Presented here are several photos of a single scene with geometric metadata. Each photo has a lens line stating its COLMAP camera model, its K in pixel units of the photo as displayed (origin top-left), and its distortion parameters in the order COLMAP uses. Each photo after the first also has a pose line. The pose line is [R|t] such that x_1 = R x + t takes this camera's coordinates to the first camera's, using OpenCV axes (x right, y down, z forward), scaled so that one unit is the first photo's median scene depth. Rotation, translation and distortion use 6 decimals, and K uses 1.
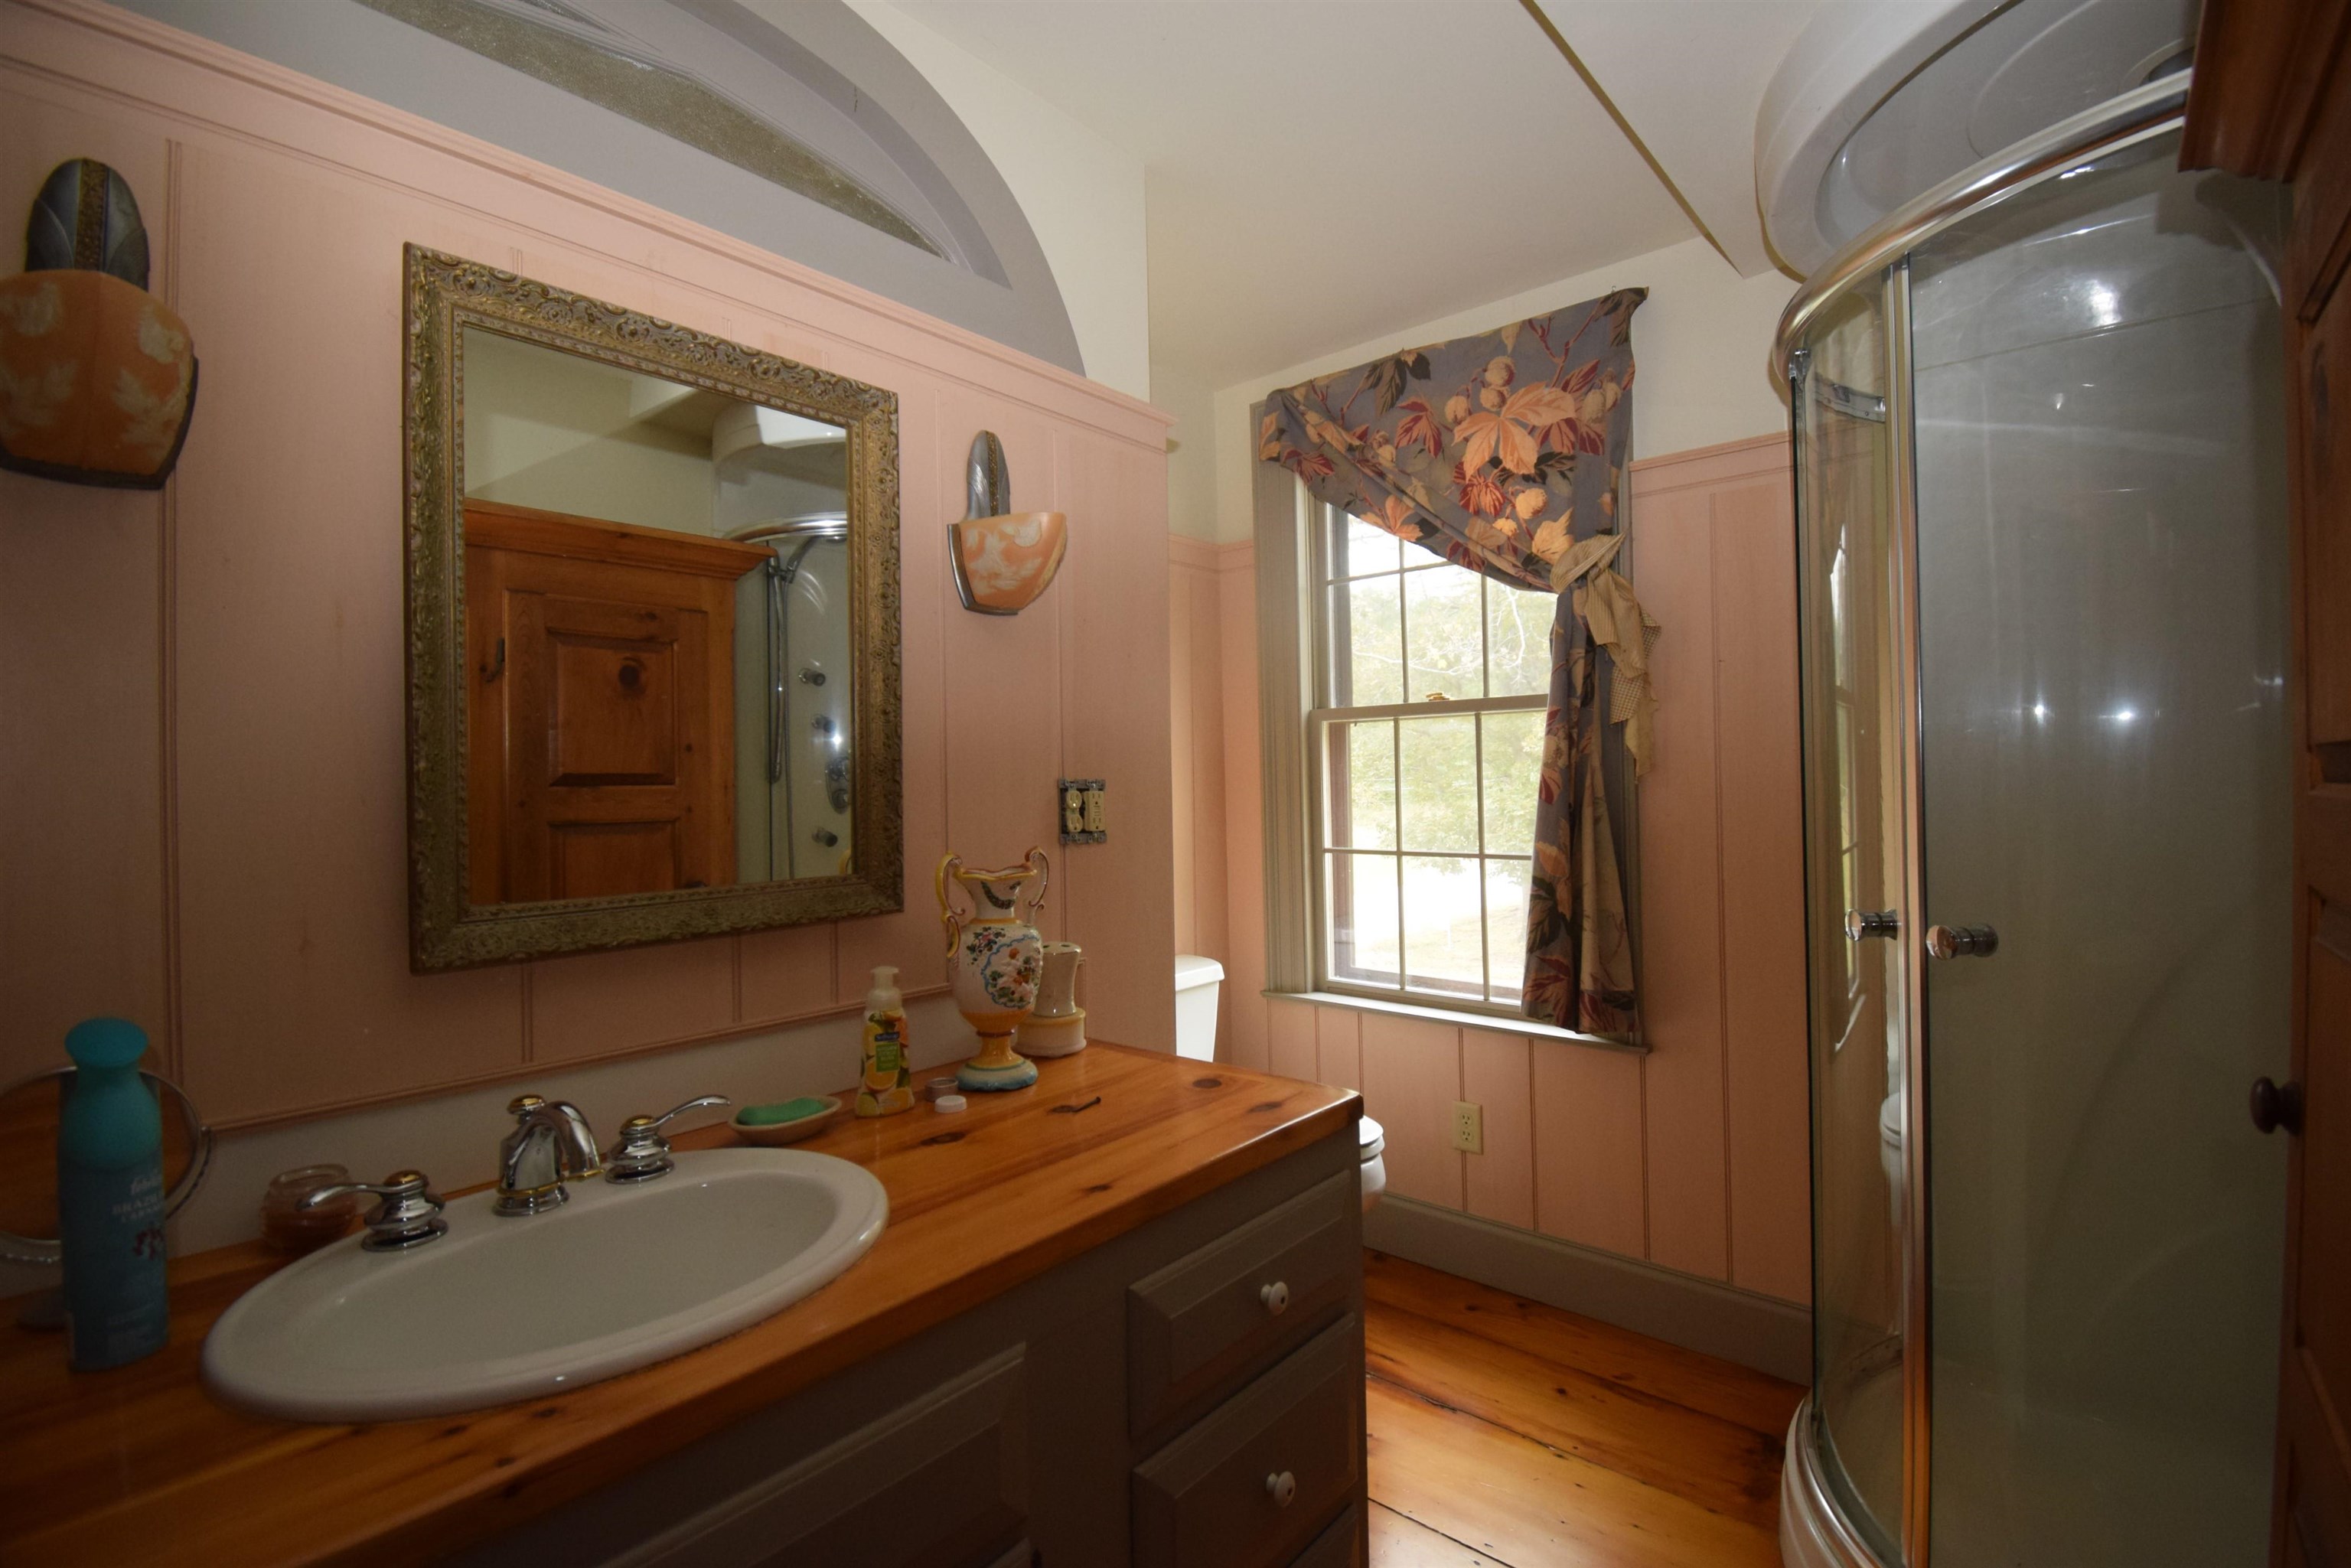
lens RADIAL K [[1077.3, 0, 1187.8], [0, 1077.3, 778.3], [0, 0, 1]] dist [0.012063, -0.019664]
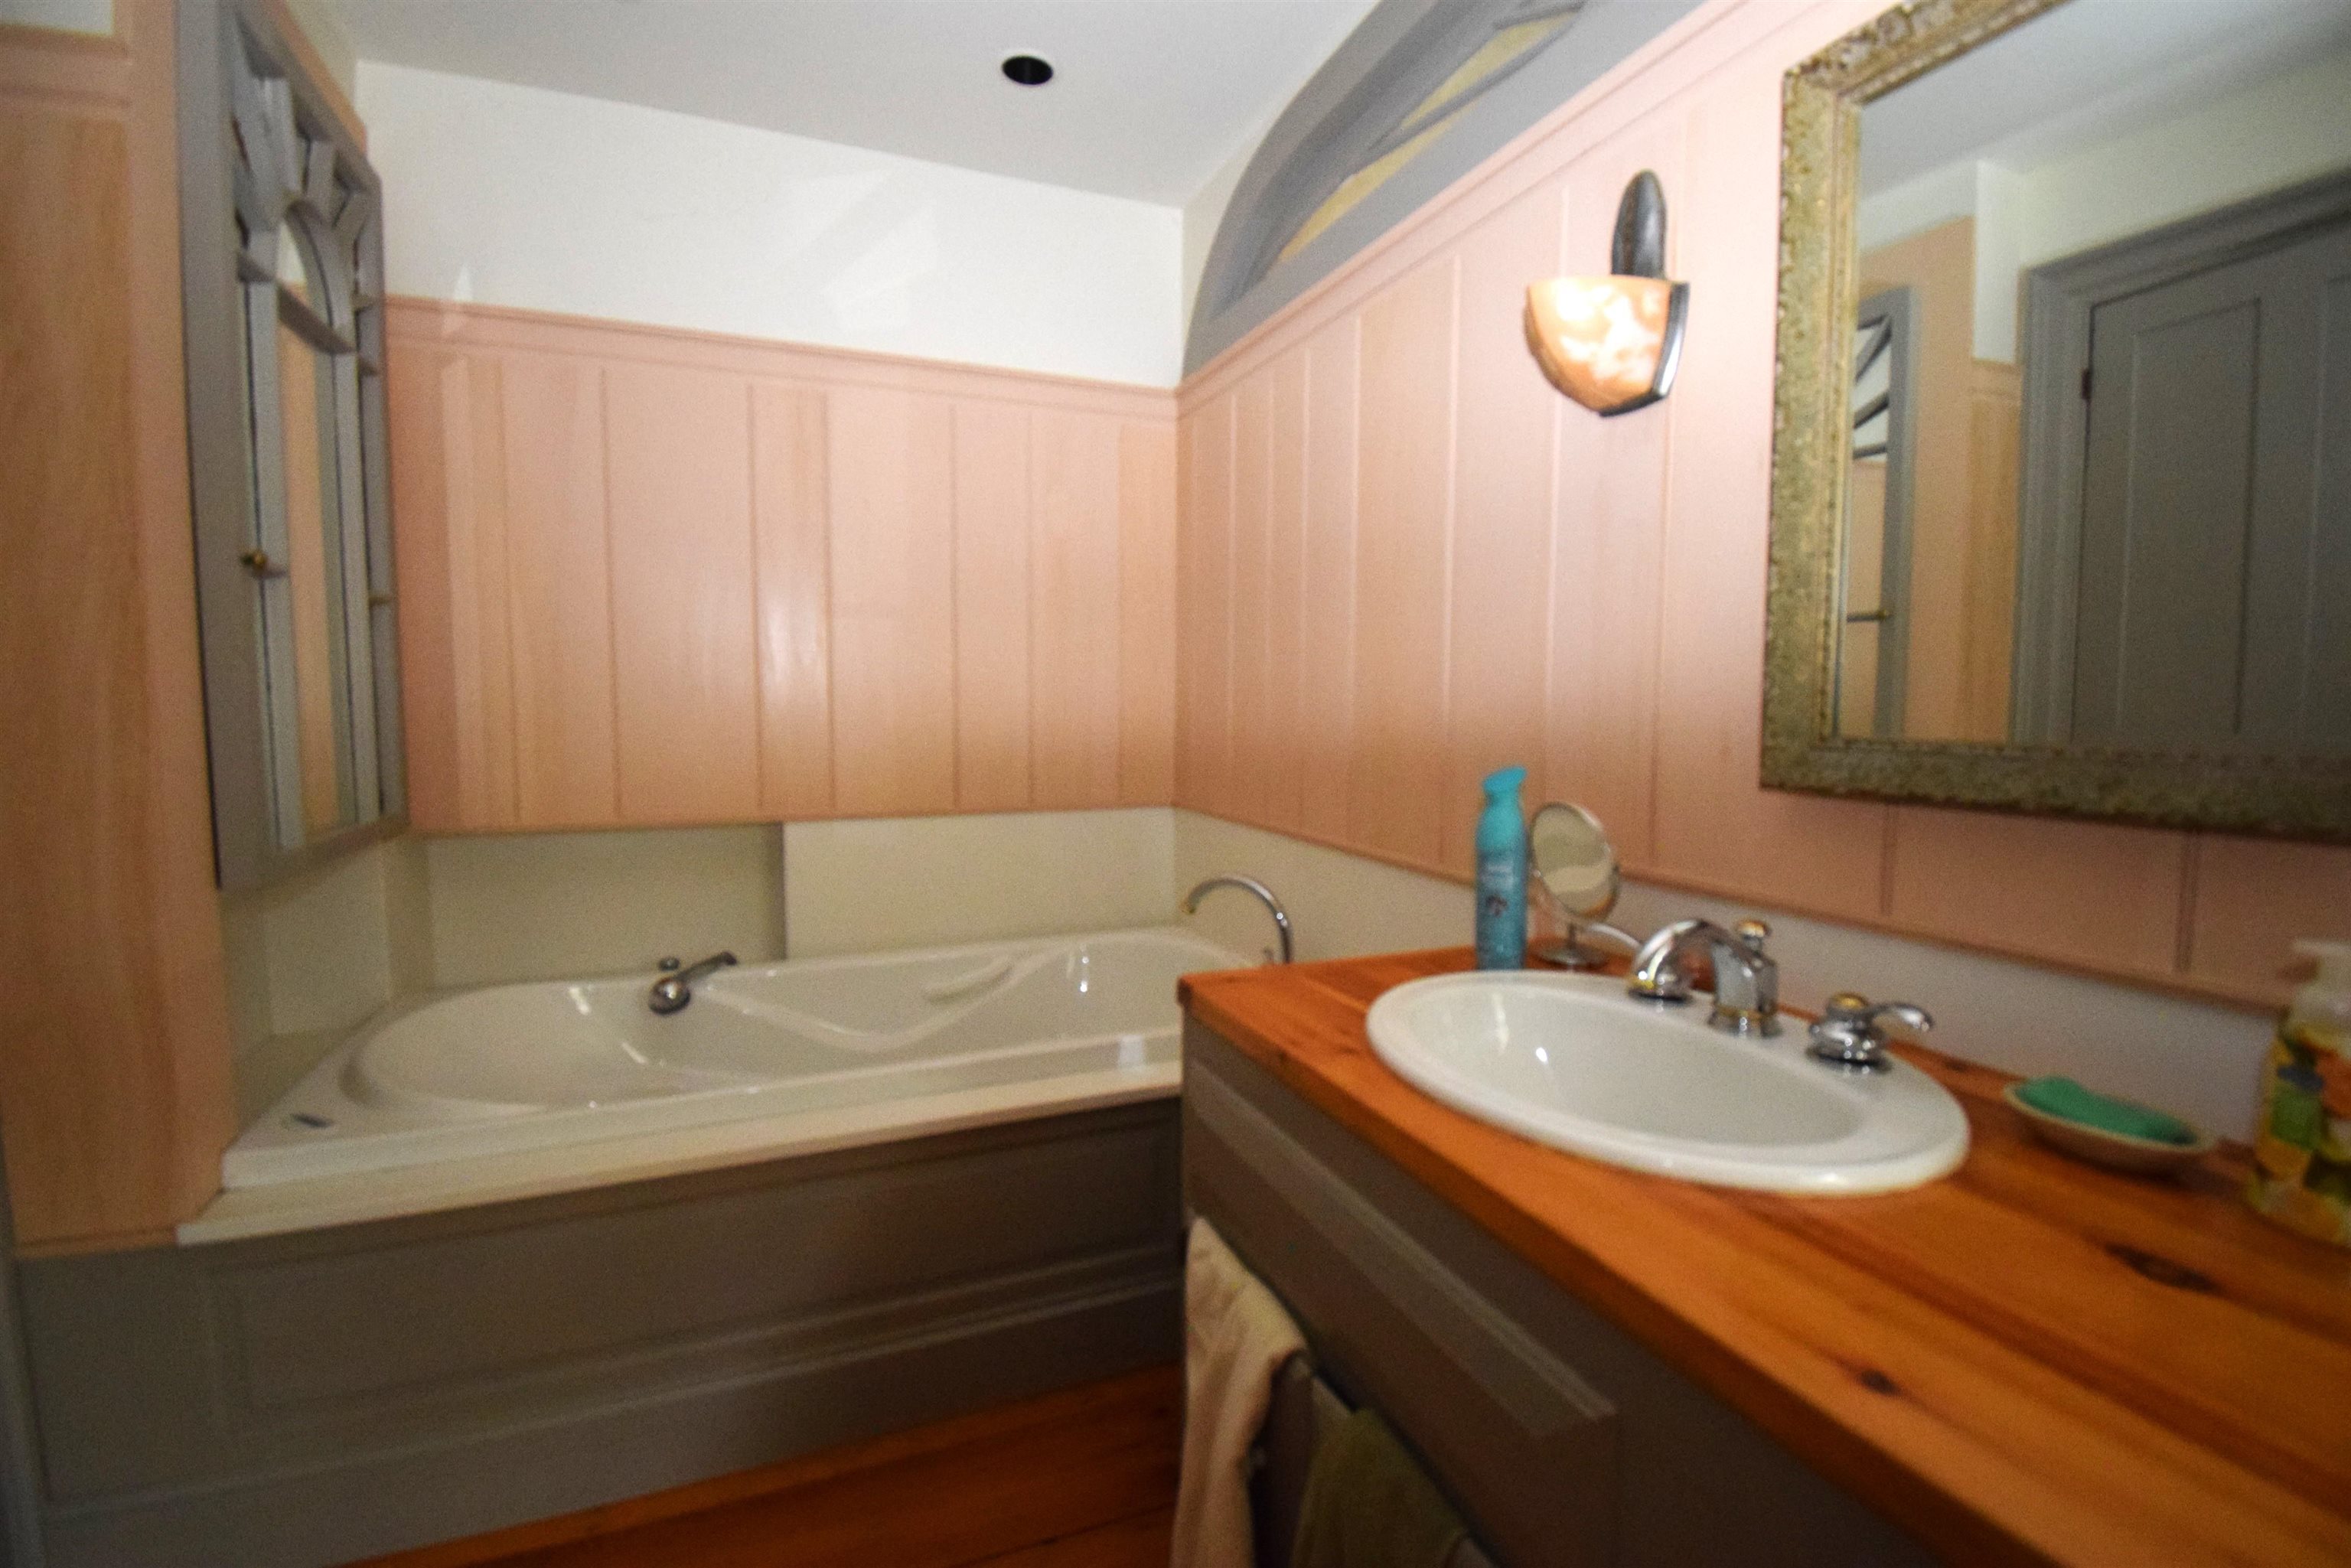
lens RADIAL K [[1077.3, 0, 1187.8], [0, 1077.3, 778.3], [0, 0, 1]] dist [0.012063, -0.019664]
pose [[-0.474163, 0.090046, -0.875820, 0.464193], [0.015757, 0.995465, 0.093817, 0.058699], [0.880296, 0.030684, -0.473432, 0.948750]]
